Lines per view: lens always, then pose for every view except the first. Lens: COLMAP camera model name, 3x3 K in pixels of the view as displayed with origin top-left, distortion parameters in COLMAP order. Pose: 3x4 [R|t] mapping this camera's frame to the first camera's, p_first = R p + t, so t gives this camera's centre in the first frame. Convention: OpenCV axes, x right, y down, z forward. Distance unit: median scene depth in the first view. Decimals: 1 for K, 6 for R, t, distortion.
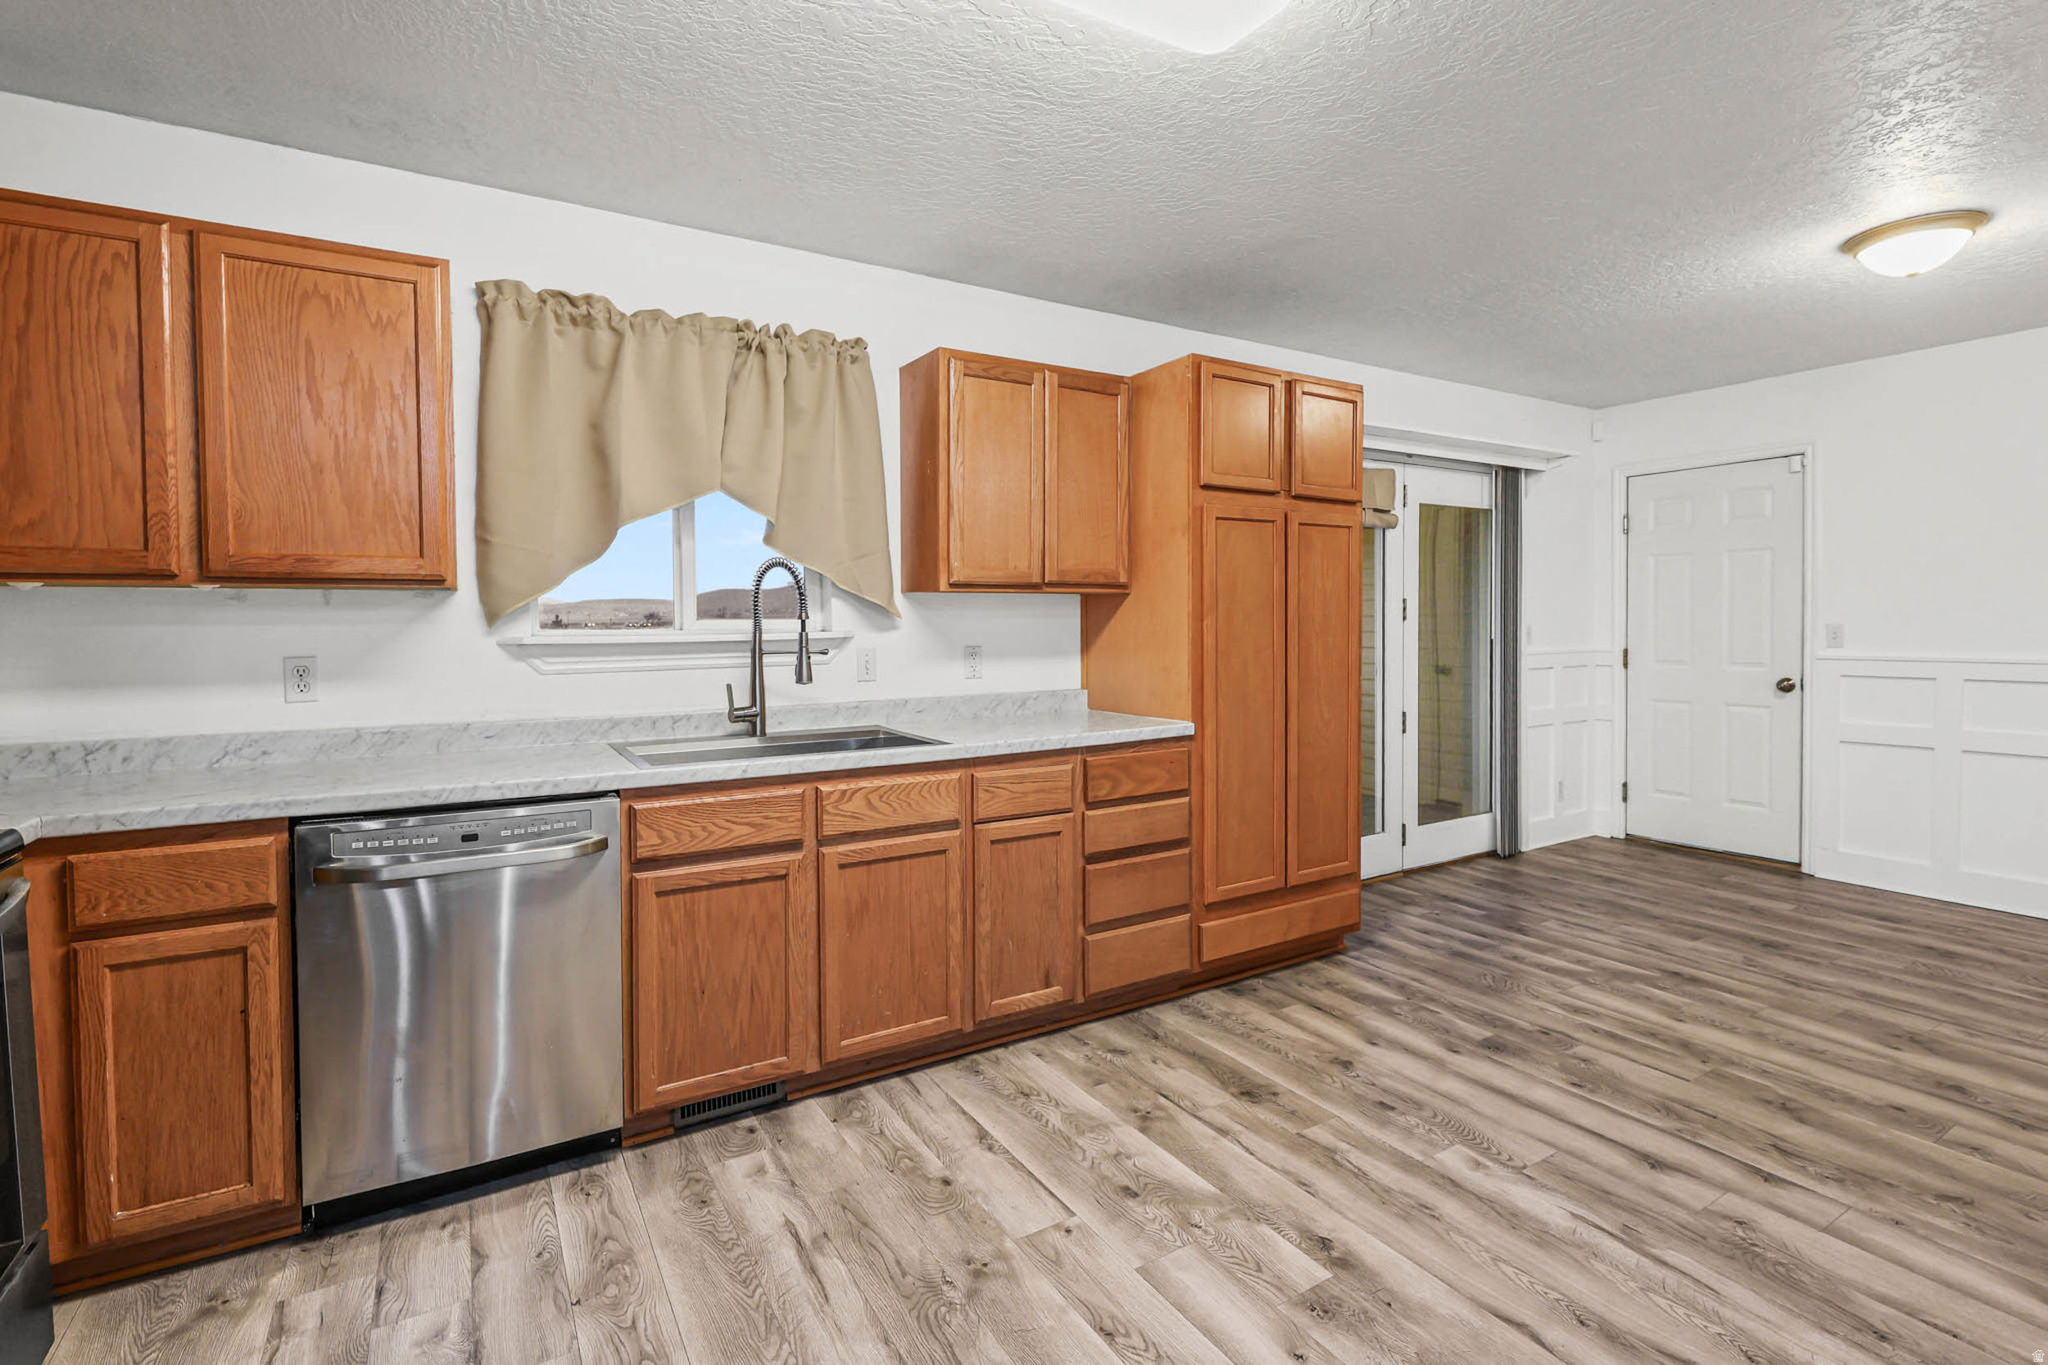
lens RADIAL K [[945.1, 0, 1056.7], [0, 945.1, 639.9], [0, 0, 1]] dist [0.001574, -0.002049]
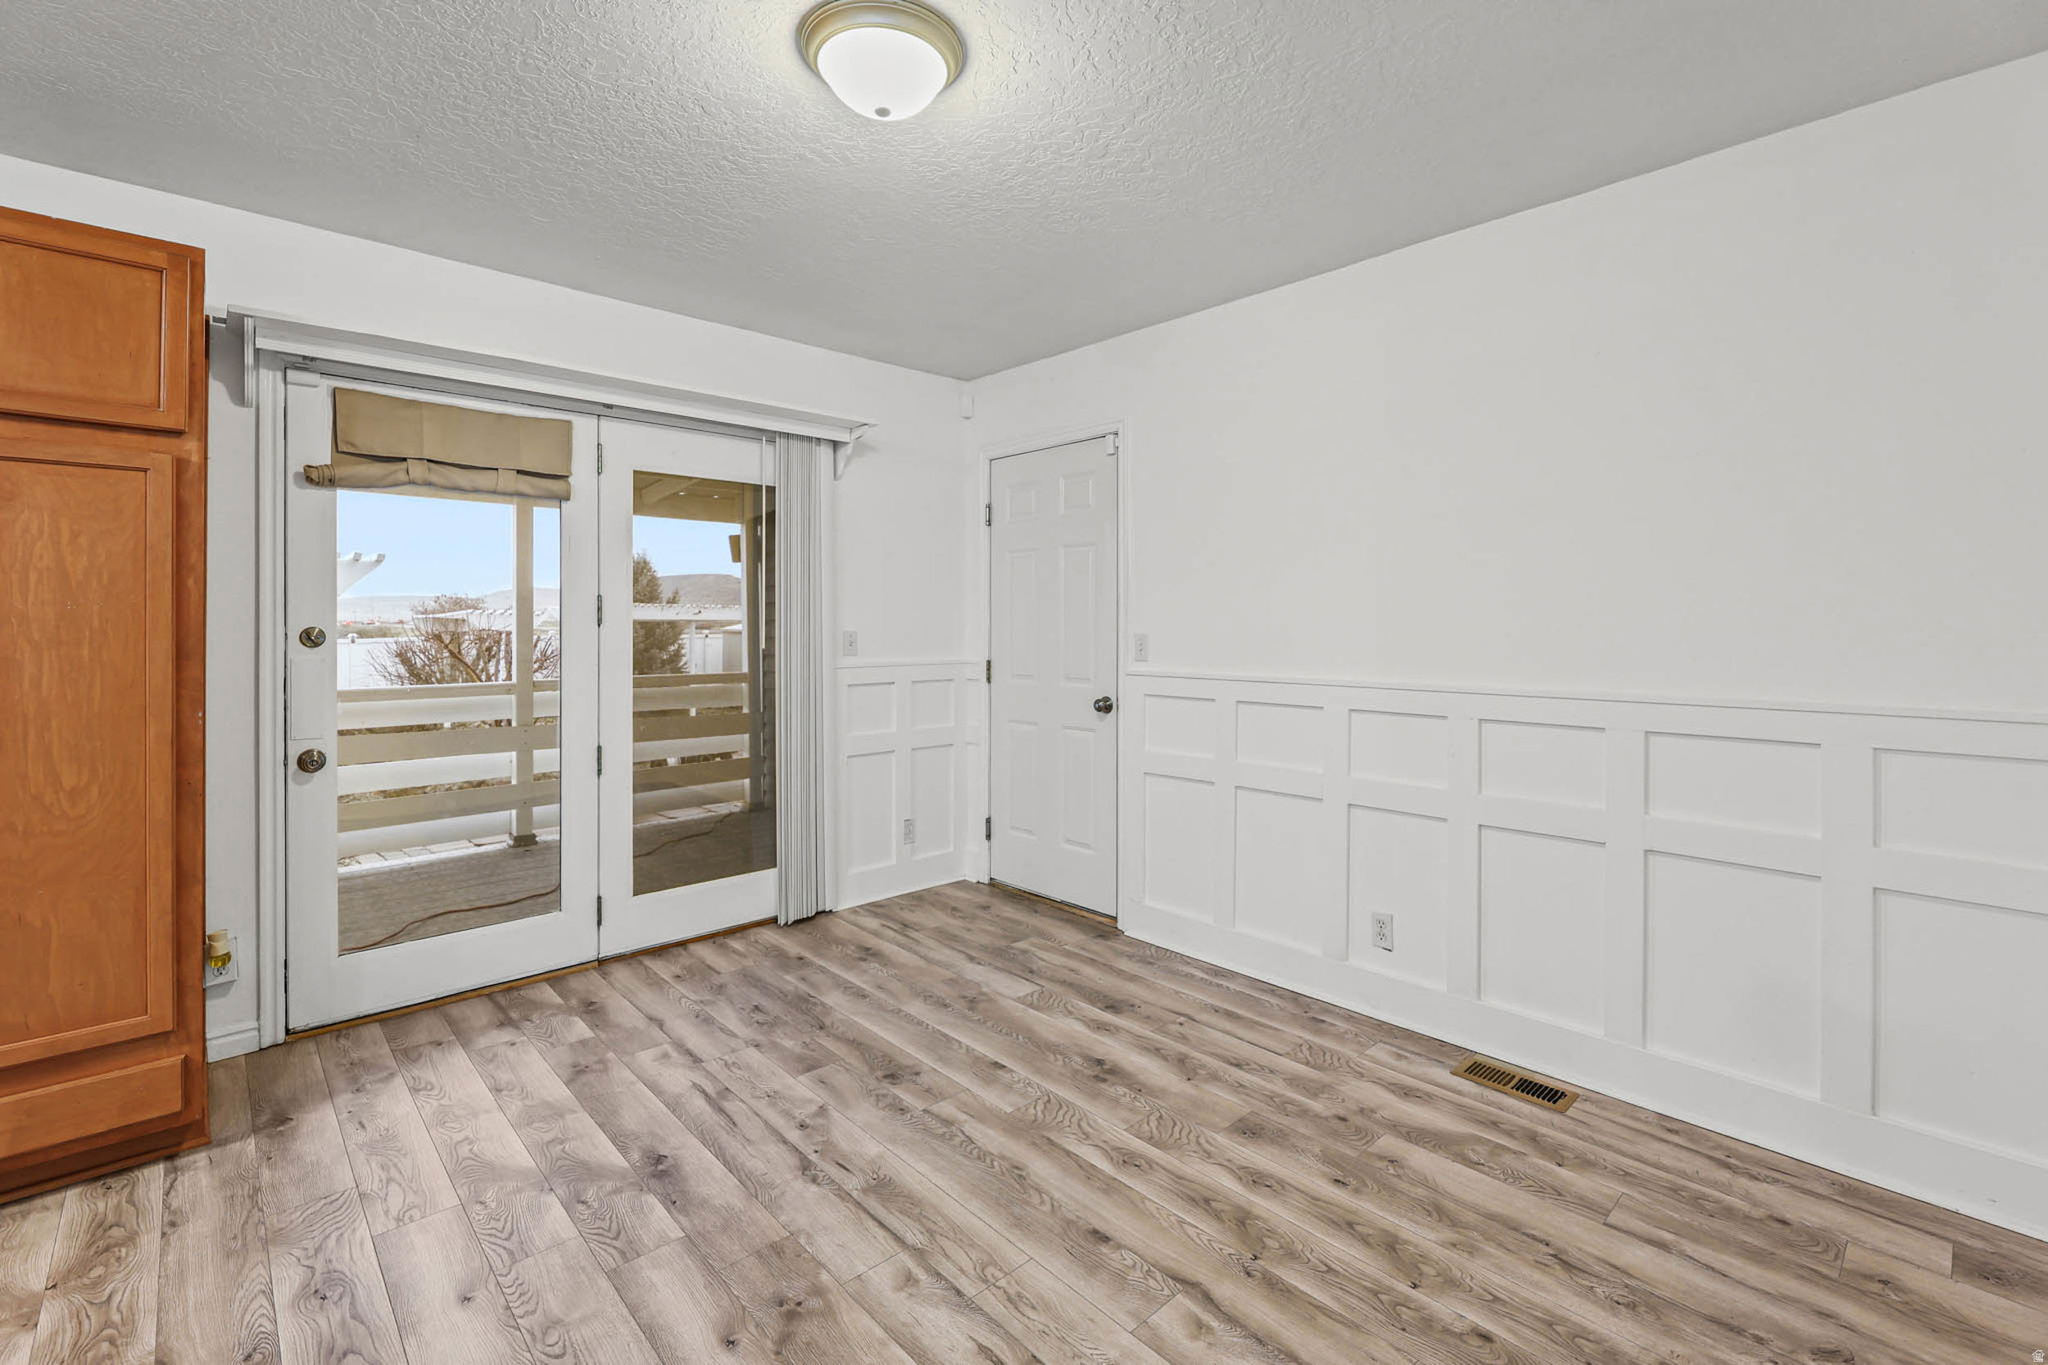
lens RADIAL K [[886.2, 0, 1047.9], [0, 886.2, 632.9], [0, 0, 1]] dist [0.002374, -0.003508]
pose [[0.978722, 0.009193, 0.204982, 0.942919], [-0.007174, 0.999918, -0.010590, -0.014959], [-0.205063, 0.008894, 0.978708, 0.393645]]
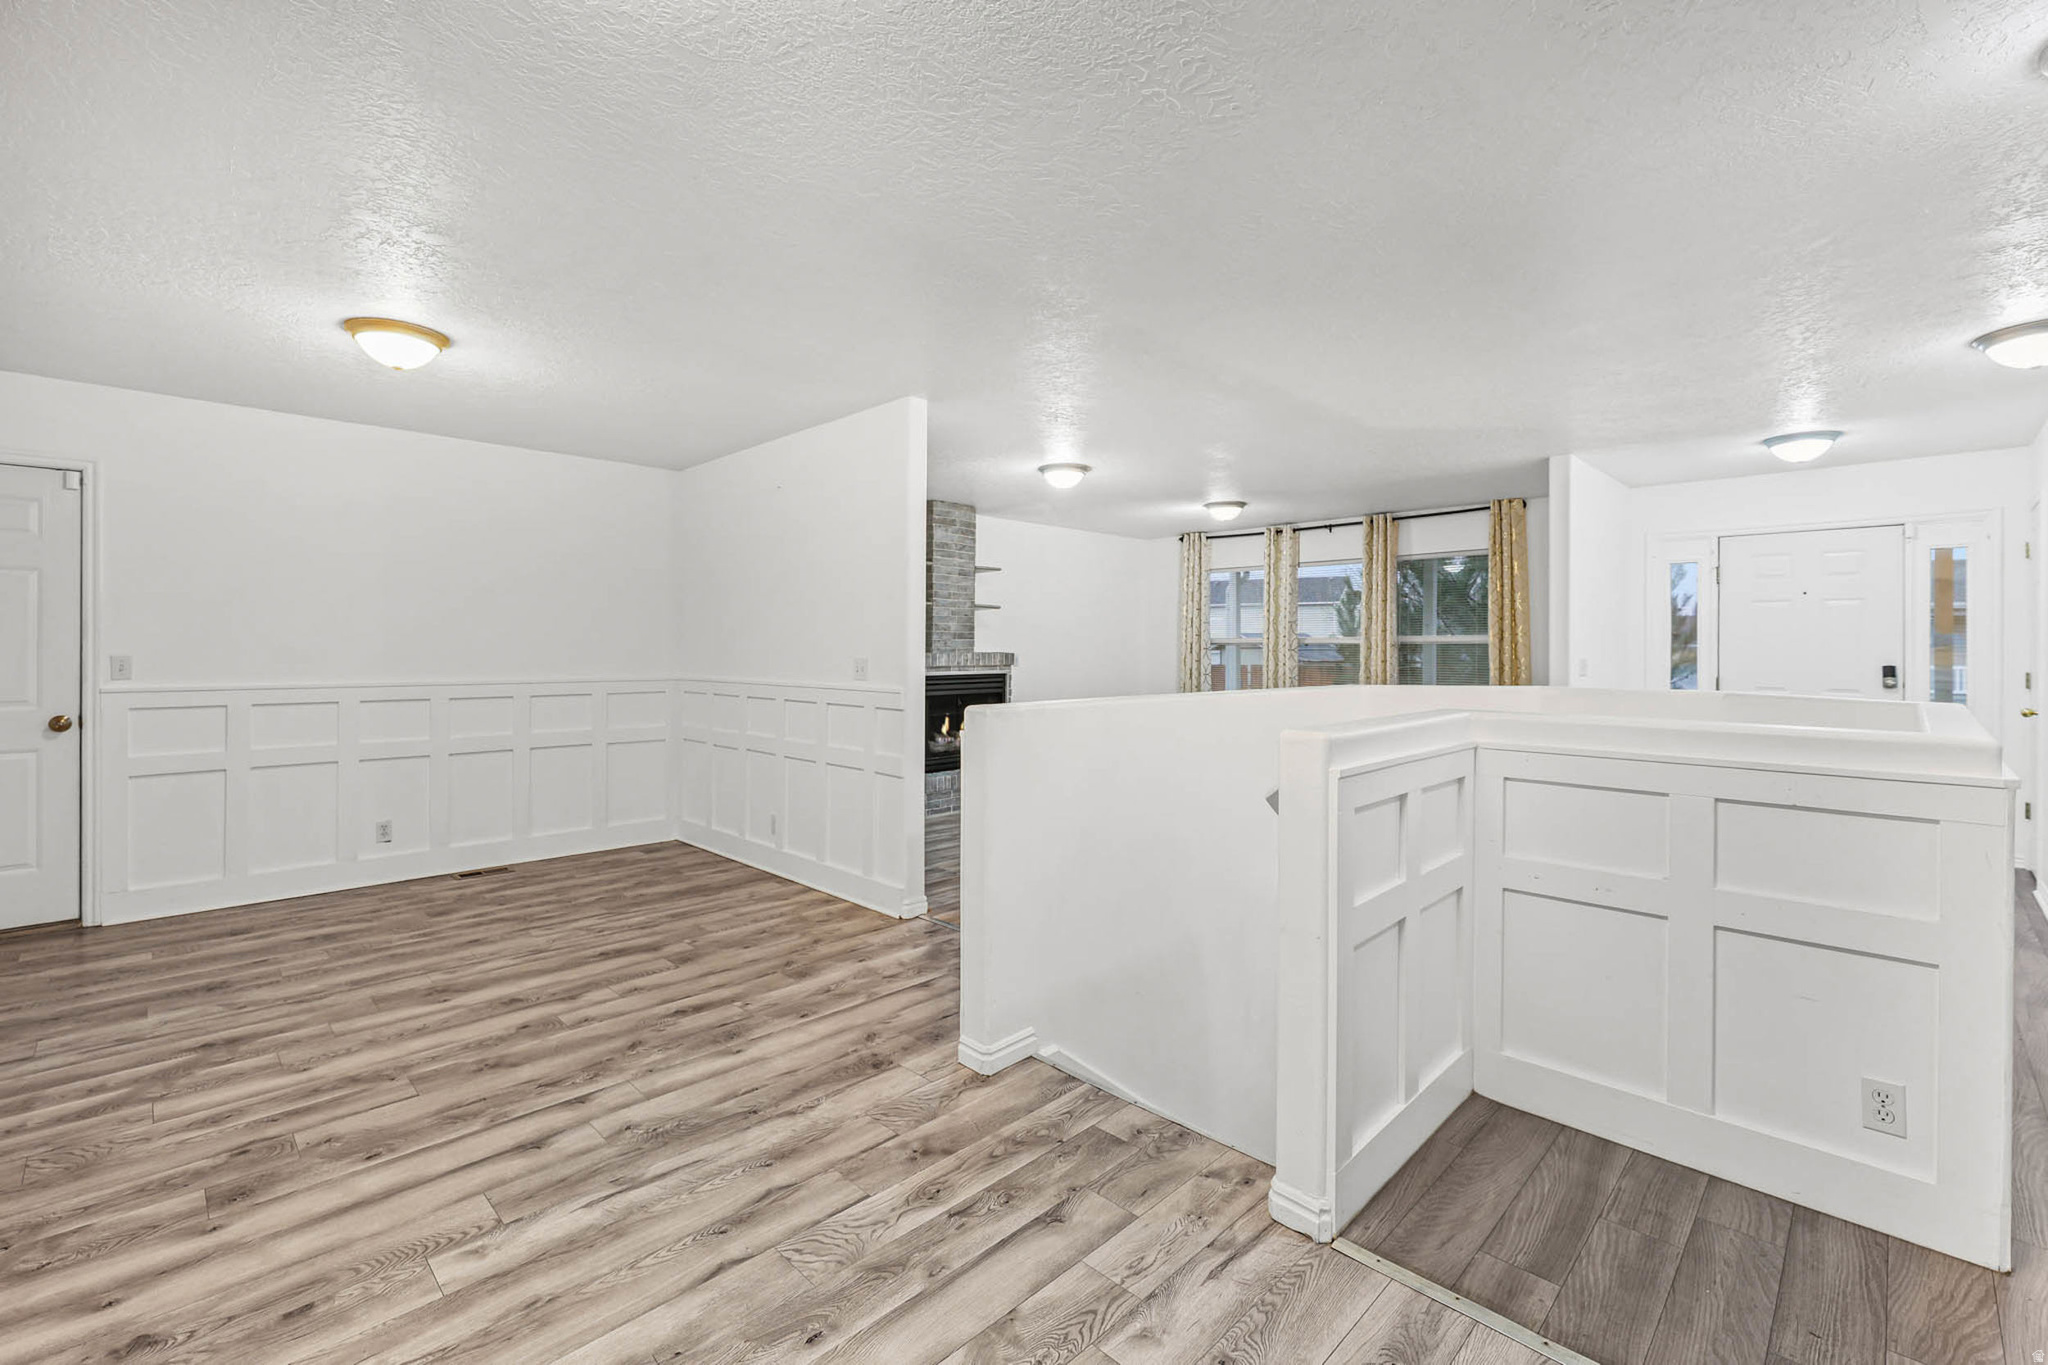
lens RADIAL K [[886.2, 0, 974.2], [0, 886.2, 657.3], [0, 0, 1]] dist [0.002374, -0.003508]
pose [[-0.192043, 0.001093, 0.981386, -0.364176], [0.016601, 0.999860, 0.002135, -0.004412], [-0.981246, 0.016702, -0.192035, 0.526612]]
